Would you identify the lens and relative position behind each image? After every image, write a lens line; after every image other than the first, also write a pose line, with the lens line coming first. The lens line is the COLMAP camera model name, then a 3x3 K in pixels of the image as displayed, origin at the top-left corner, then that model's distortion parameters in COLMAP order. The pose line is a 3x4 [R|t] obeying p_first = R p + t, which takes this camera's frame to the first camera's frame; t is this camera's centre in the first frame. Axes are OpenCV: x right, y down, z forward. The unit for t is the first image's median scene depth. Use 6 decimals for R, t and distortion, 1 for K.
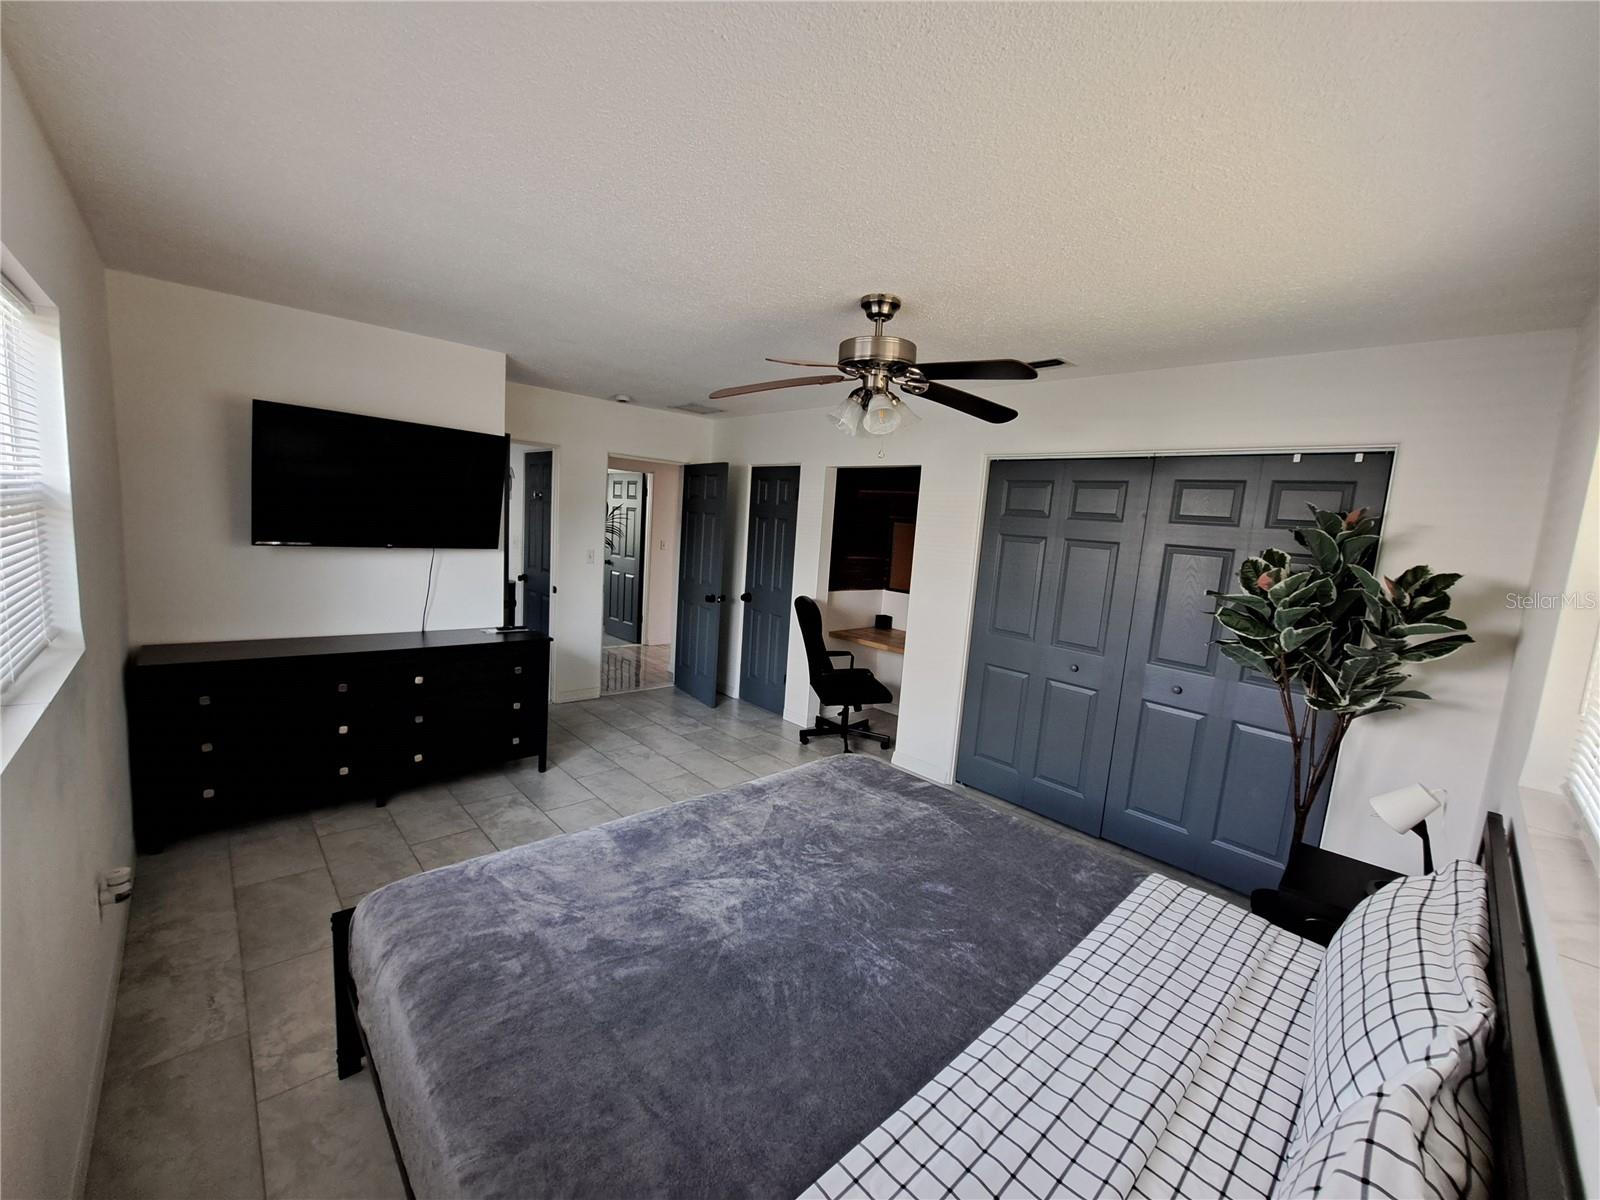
lens RADIAL K [[634.9, 0, 795.5], [0, 634.9, 603.3], [0, 0, 1]] dist [-0.022174, -0.000328]
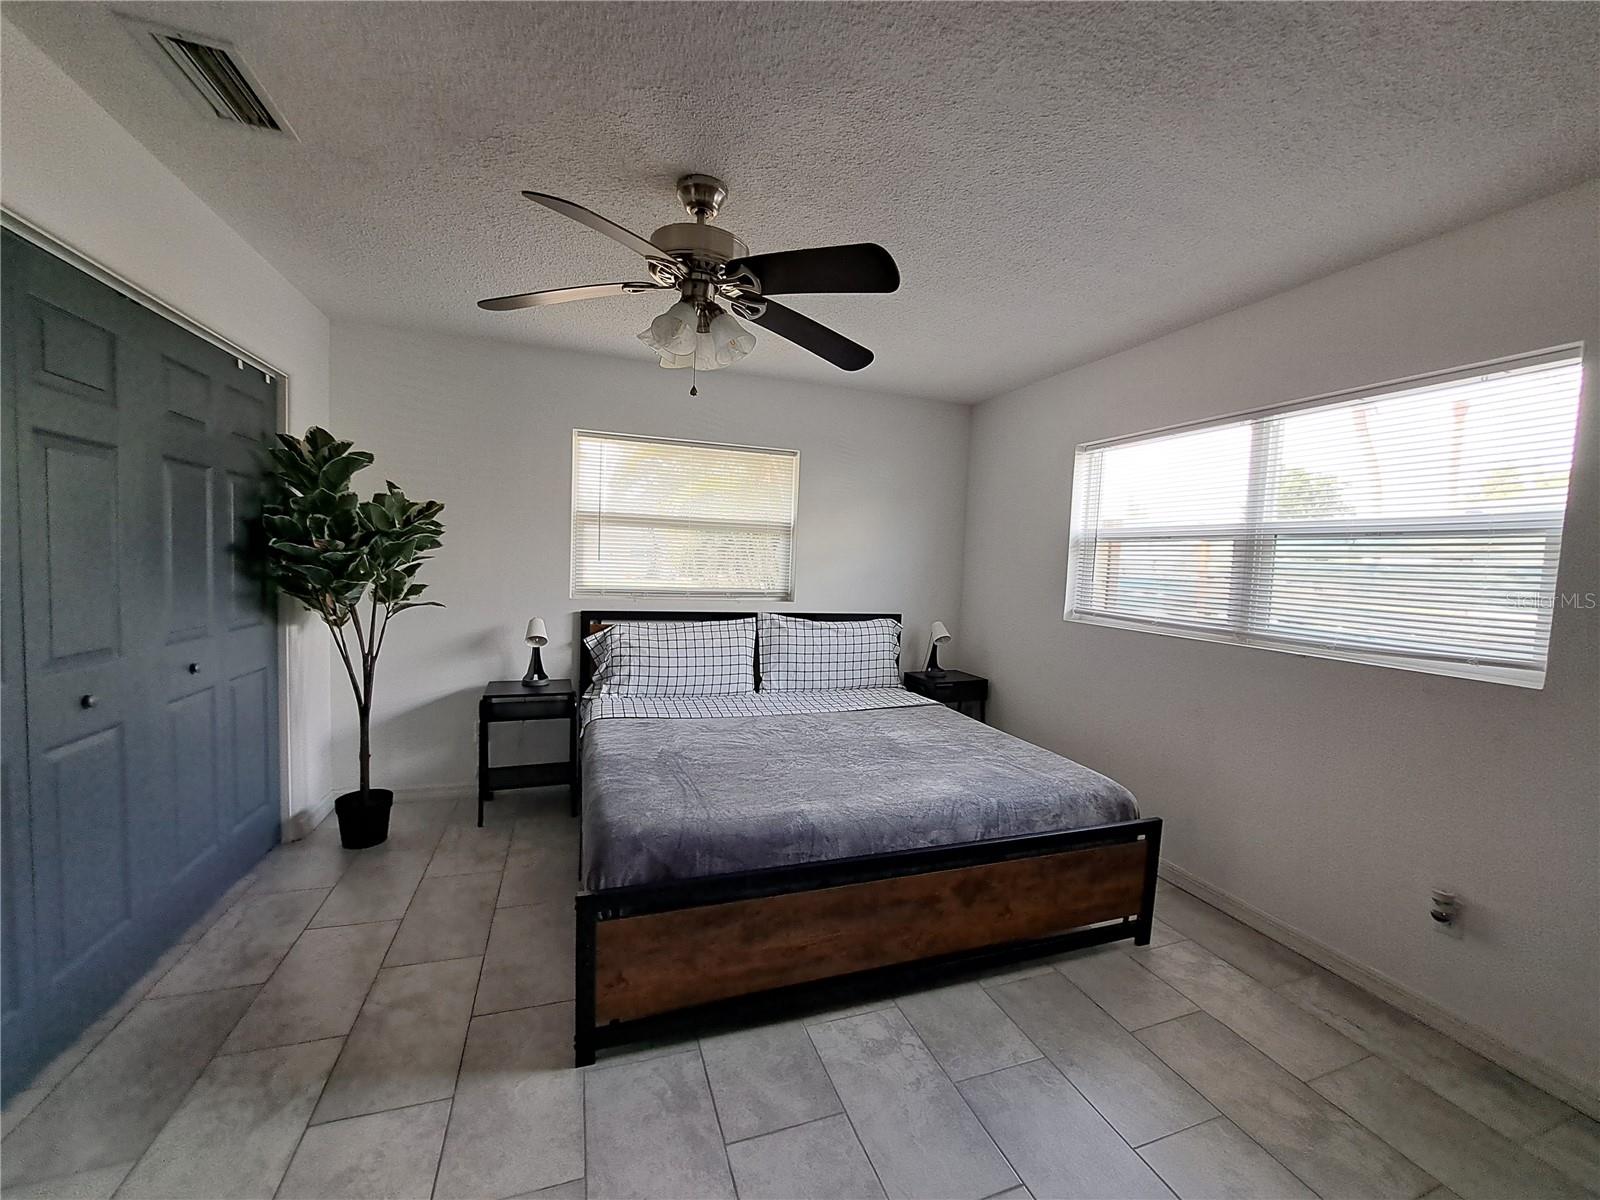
lens RADIAL K [[634.9, 0, 795.5], [0, 634.9, 603.3], [0, 0, 1]] dist [-0.022174, -0.000328]
pose [[-0.900007, -0.127897, 0.416690, -0.268626], [-0.040393, 0.976341, 0.212429, -0.112640], [-0.434000, 0.174356, -0.883880, 1.246052]]
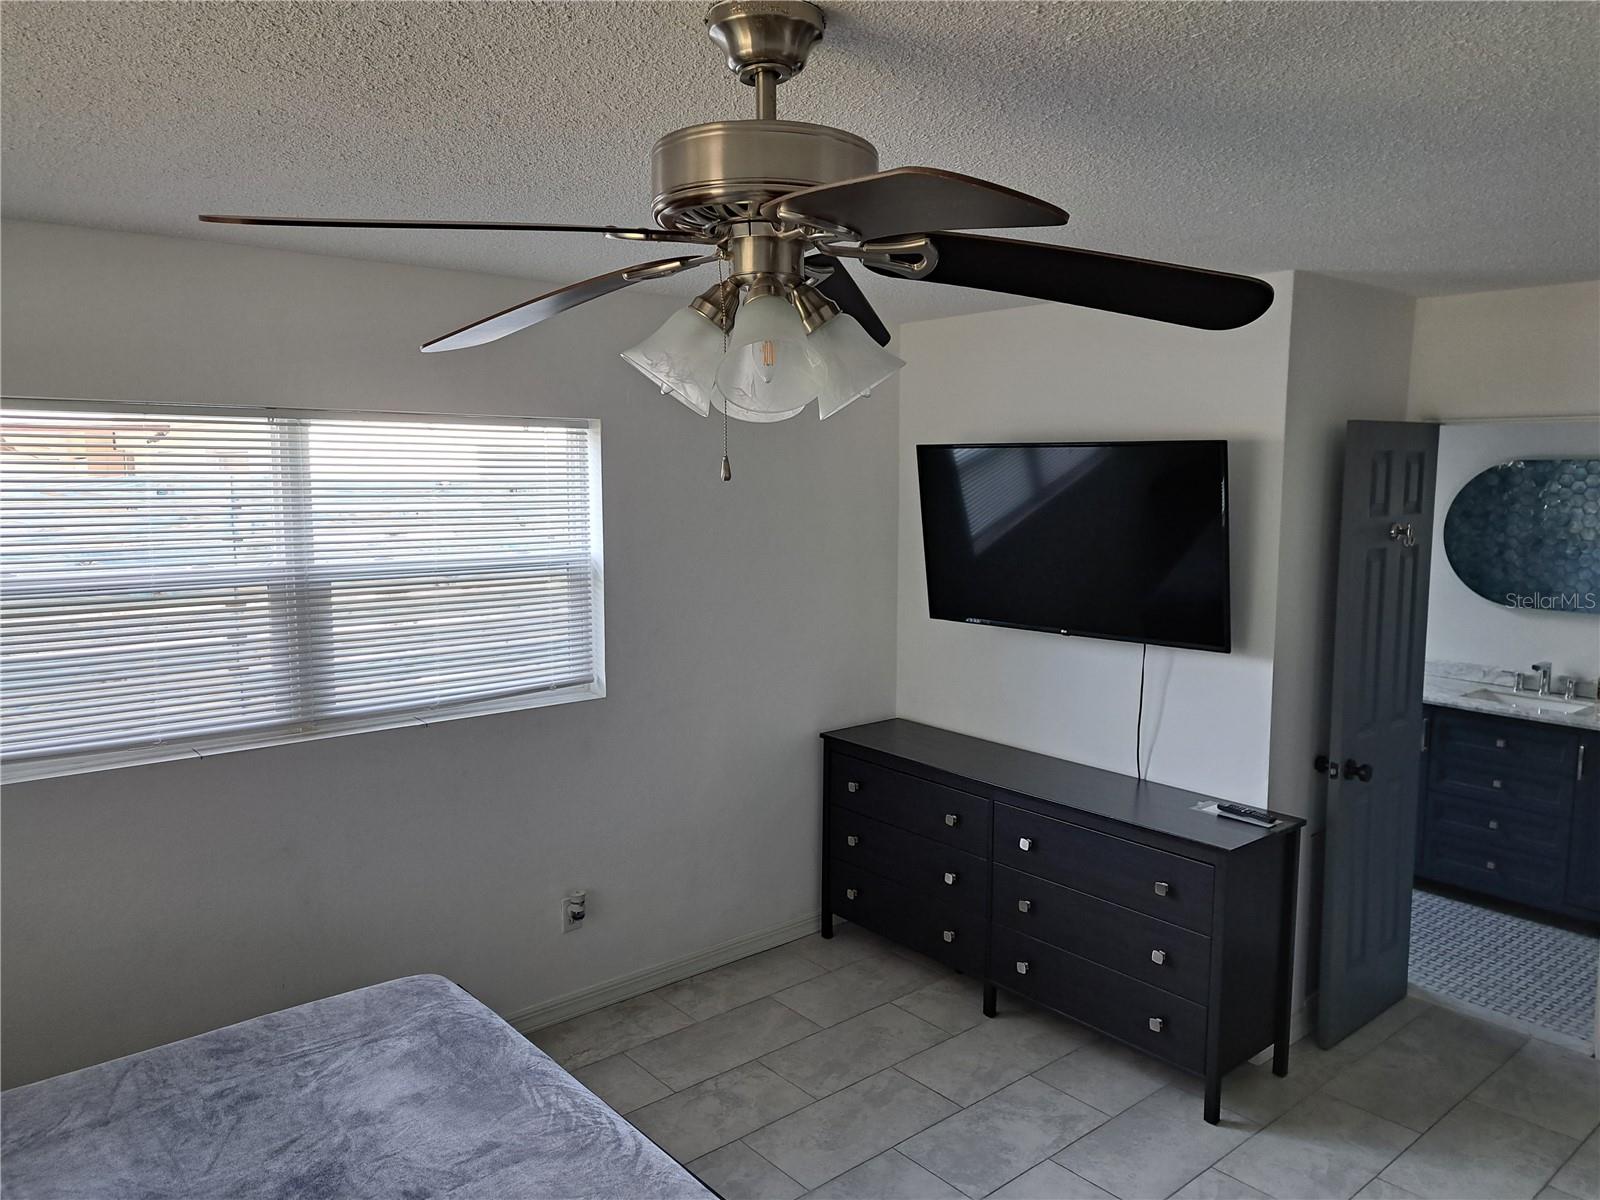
lens RADIAL K [[1144.1, 0, 819.6], [0, 1144.1, 588.6], [0, 0, 1]] dist [0.055384, -0.052193]
pose [[-0.037743, 0.034442, -0.998694, 0.547024], [-0.137721, 0.989690, 0.039337, -0.147429], [0.989752, 0.139025, -0.032611, 0.778939]]
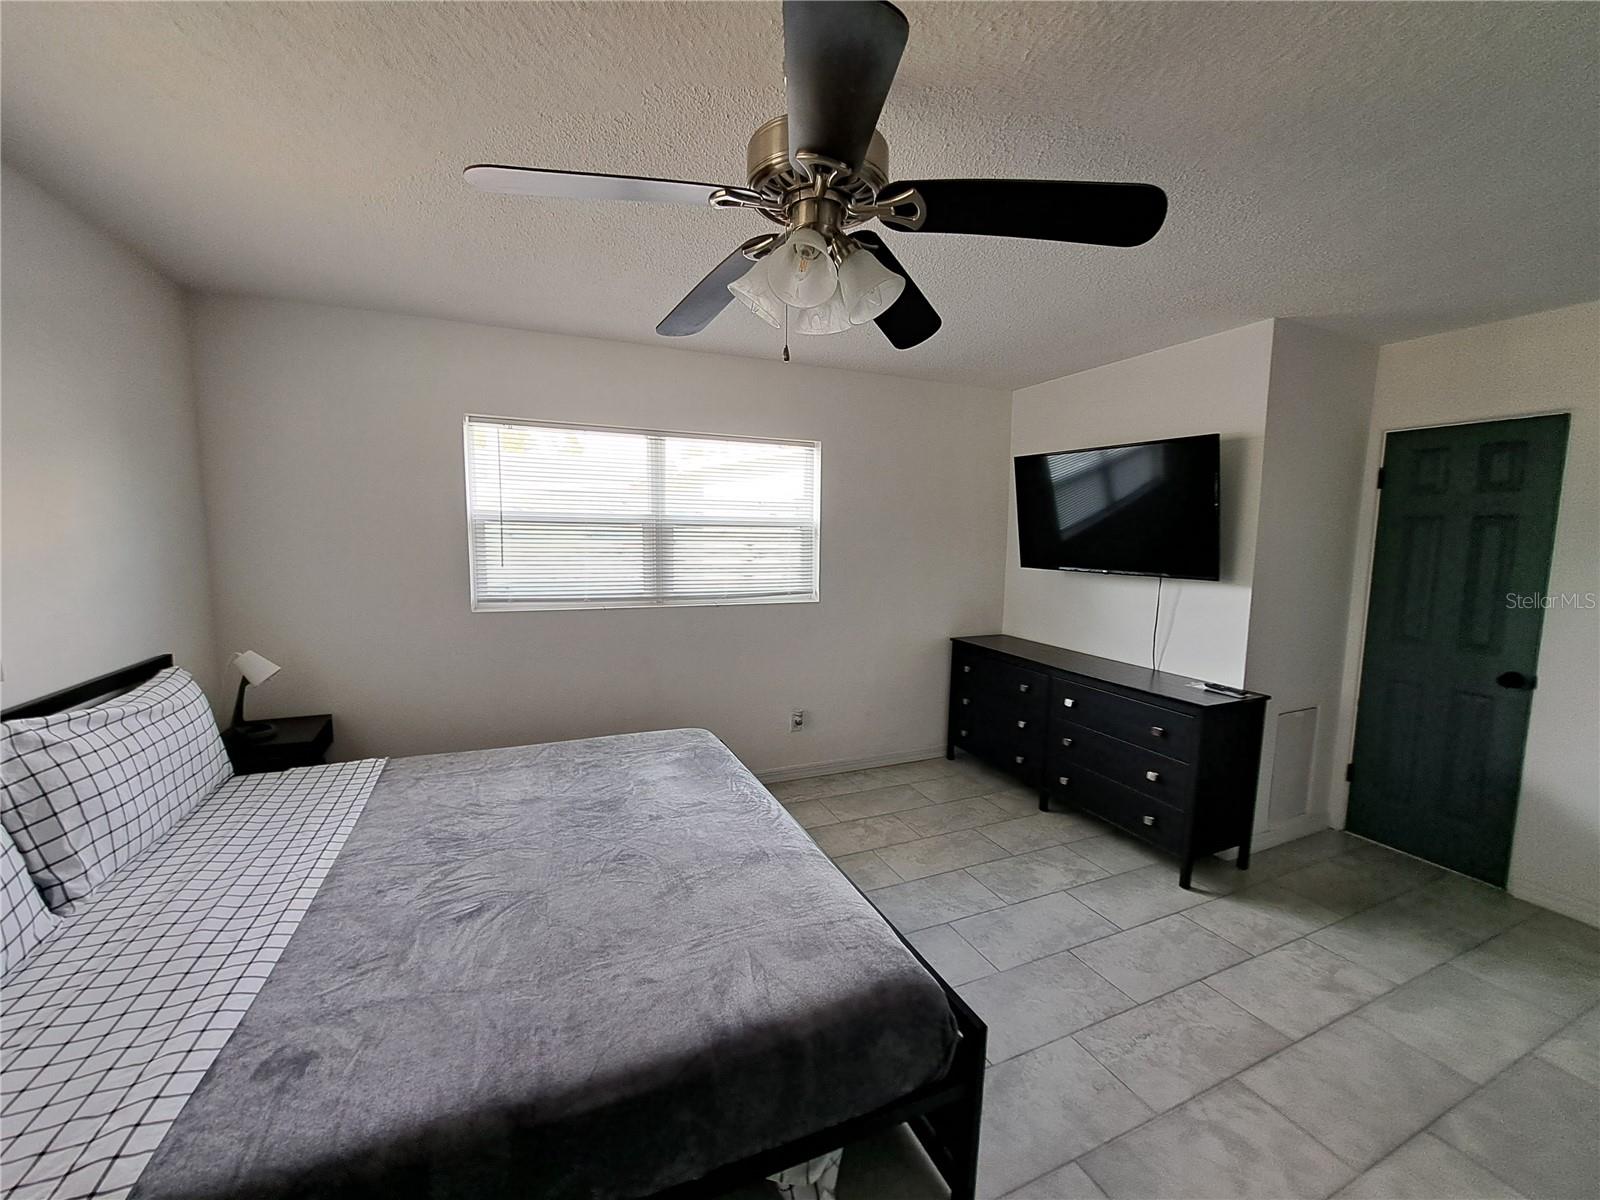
lens RADIAL K [[639.8, 0, 807.5], [0, 639.8, 601.3], [0, 0, 1]] dist [-0.019725, -0.000219]
pose [[-0.331107, 0.026776, -0.943213, 0.476098], [-0.160182, 0.983494, 0.084149, -0.053408], [0.929898, 0.178948, -0.321352, 0.890185]]
